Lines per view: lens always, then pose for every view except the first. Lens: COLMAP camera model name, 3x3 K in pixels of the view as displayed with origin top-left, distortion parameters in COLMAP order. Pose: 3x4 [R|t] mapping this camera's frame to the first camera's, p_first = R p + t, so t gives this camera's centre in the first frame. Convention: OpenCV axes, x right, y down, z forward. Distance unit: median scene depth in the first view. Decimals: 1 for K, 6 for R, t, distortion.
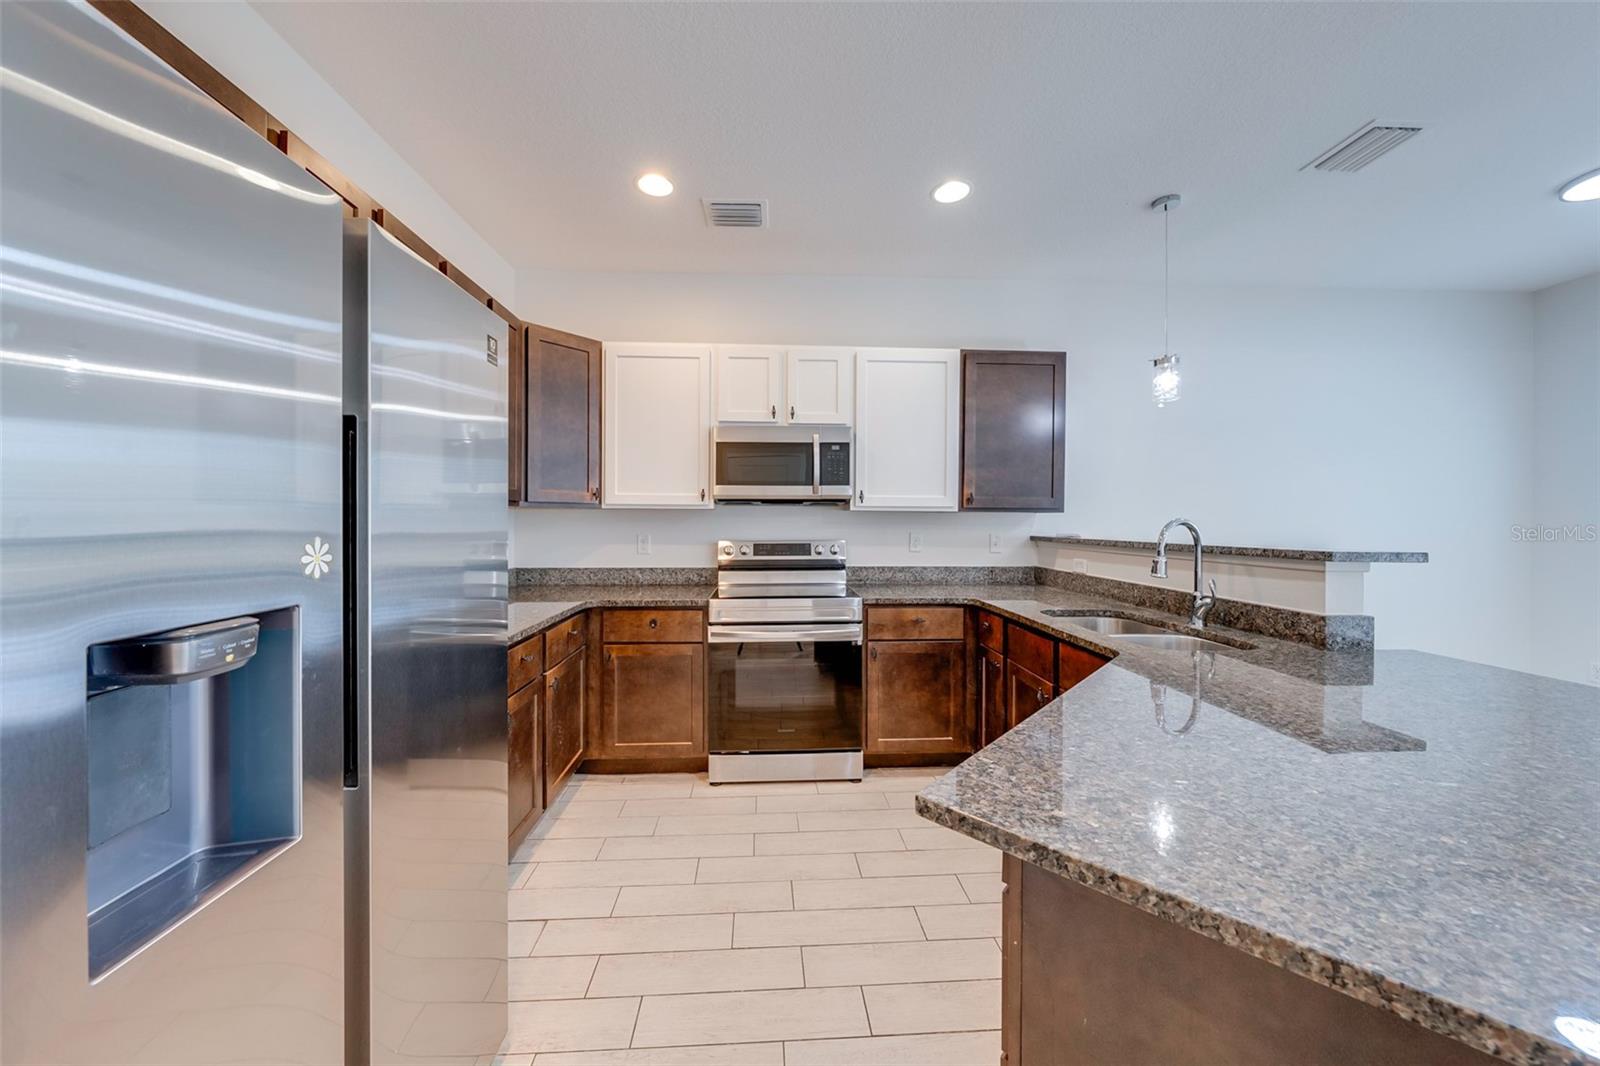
lens RADIAL K [[545.1, 0, 797.9], [0, 545.1, 524.8], [0, 0, 1]] dist [-0.001548, 0.000070]
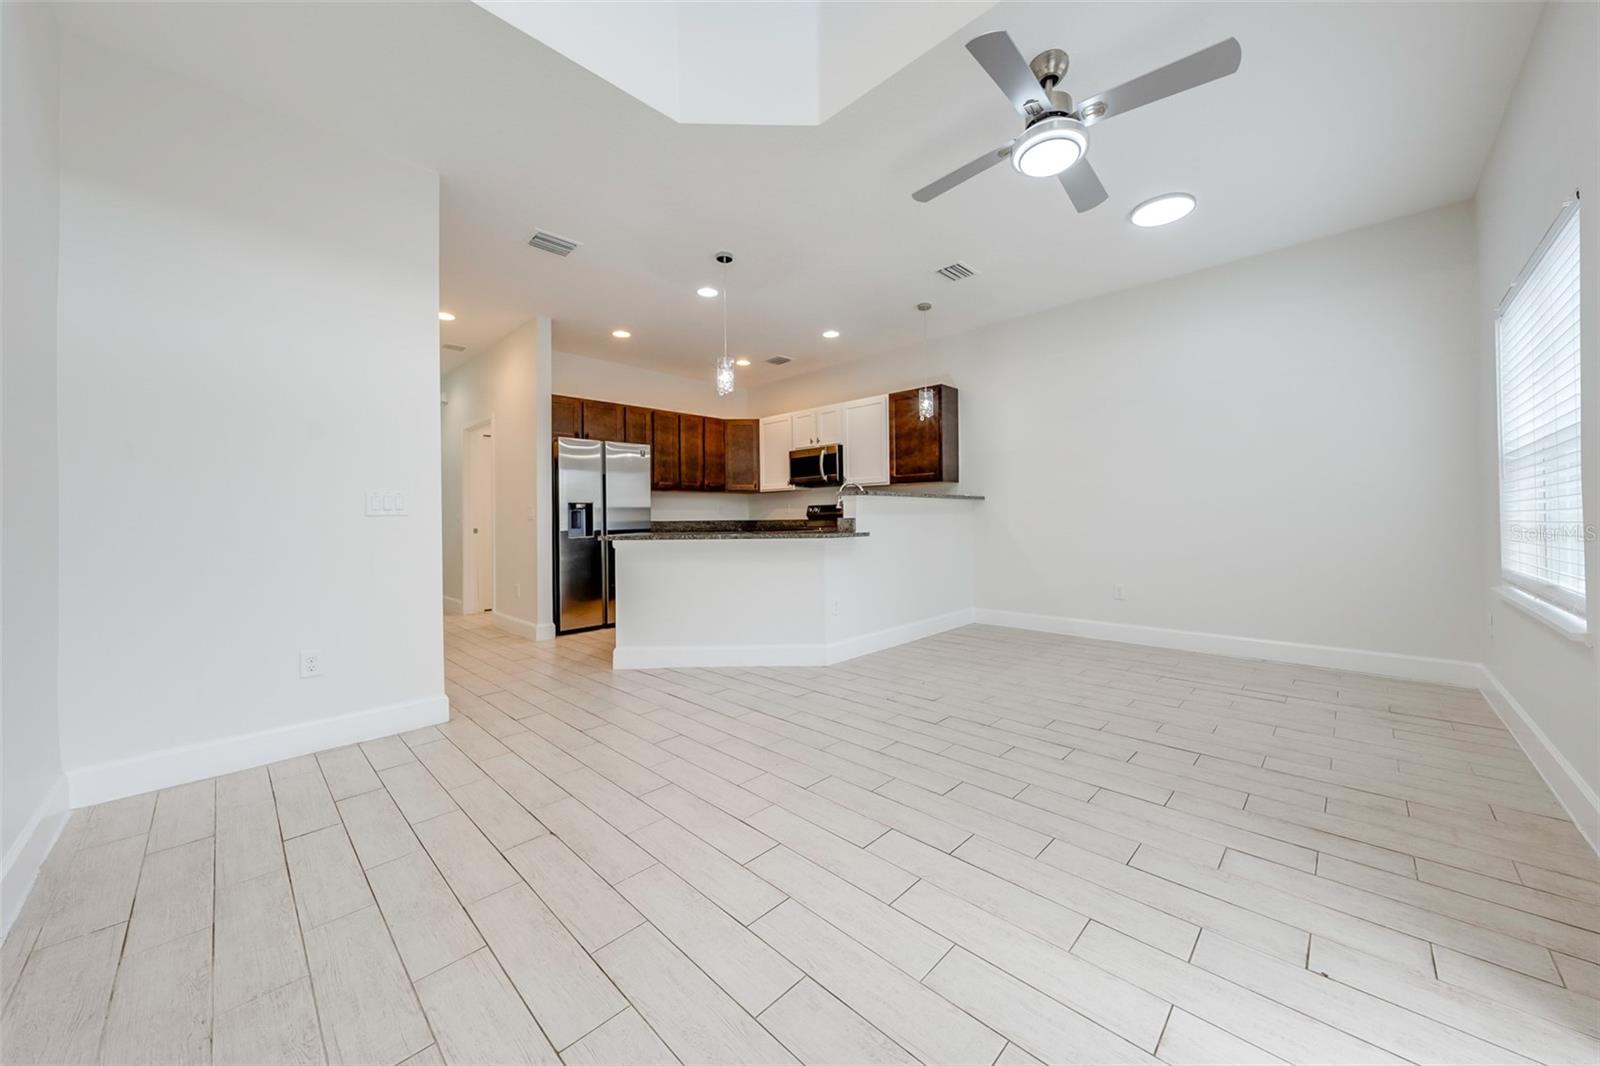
lens RADIAL K [[567.5, 0, 797.3], [0, 567.5, 522.3], [0, 0, 1]] dist [-0.000228, -0.000001]
pose [[0.668694, -0.006688, -0.743507, 1.671480], [0.004335, 0.999978, -0.005096, 0.120426], [0.743525, 0.000185, 0.668708, -0.527182]]
